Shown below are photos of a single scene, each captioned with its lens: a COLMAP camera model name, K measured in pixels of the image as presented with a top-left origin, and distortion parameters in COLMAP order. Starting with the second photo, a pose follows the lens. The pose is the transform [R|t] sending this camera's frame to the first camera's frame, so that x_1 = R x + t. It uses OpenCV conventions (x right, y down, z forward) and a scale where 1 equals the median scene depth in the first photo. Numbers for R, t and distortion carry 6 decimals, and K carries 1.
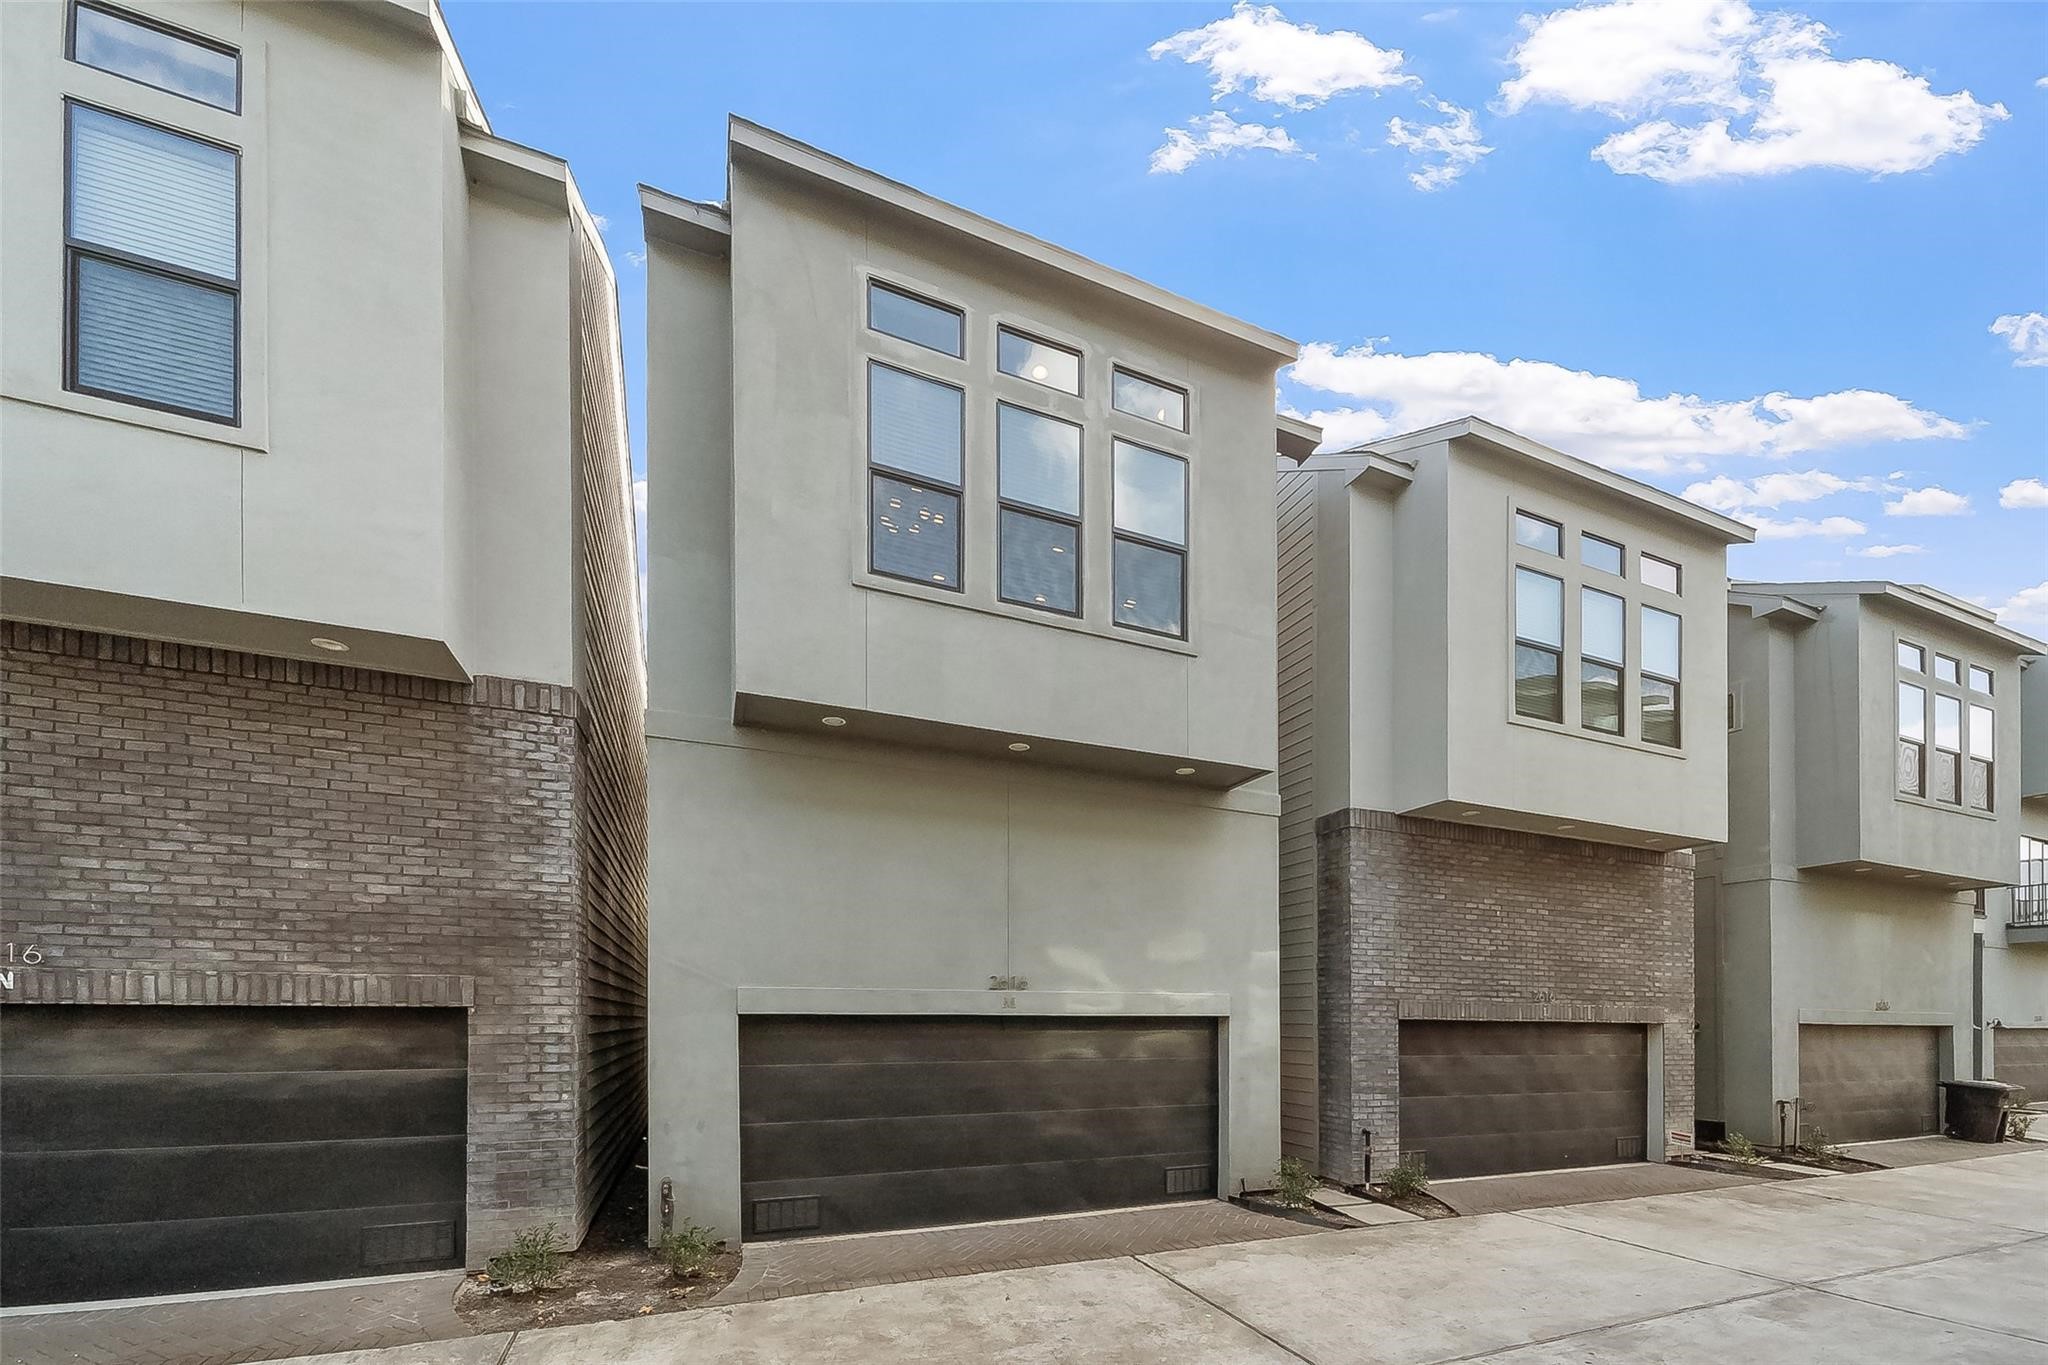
lens RADIAL K [[748.7, 0, 1024.0], [0, 748.7, 682.5], [0, 0, 1]] dist [0.003599, -0.000285]
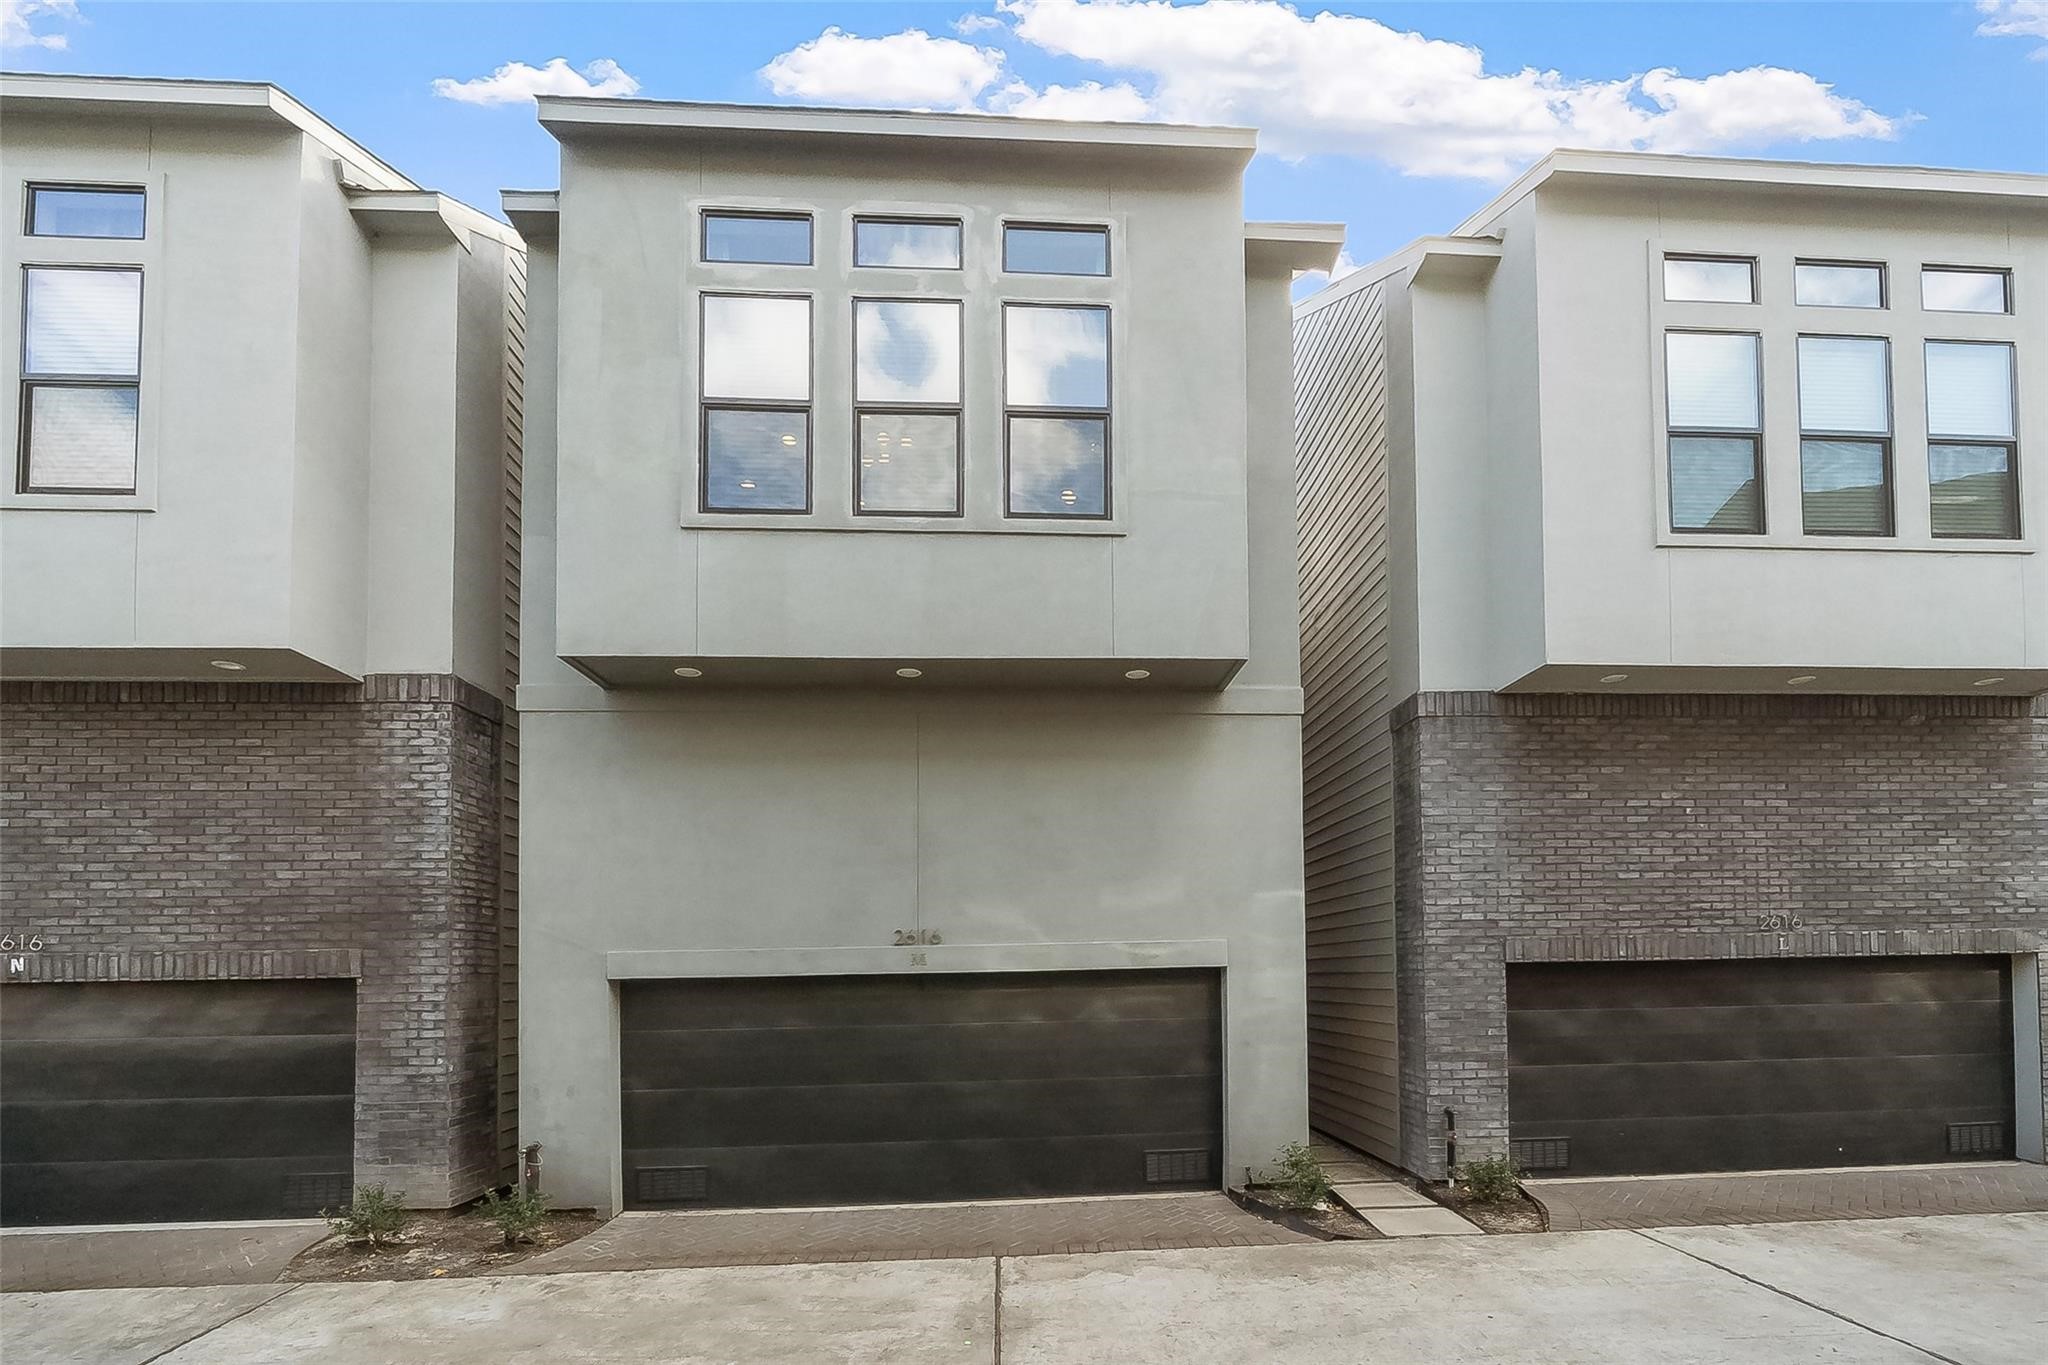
lens RADIAL K [[786.6, 0, 1024.2], [0, 786.6, 626.7], [0, 0, 1]] dist [-0.006908, 0.000552]
pose [[0.944222, -0.153761, -0.291208, 0.431397], [0.155130, 0.987720, -0.018528, 0.075958], [0.290481, -0.027680, 0.956480, 0.159306]]
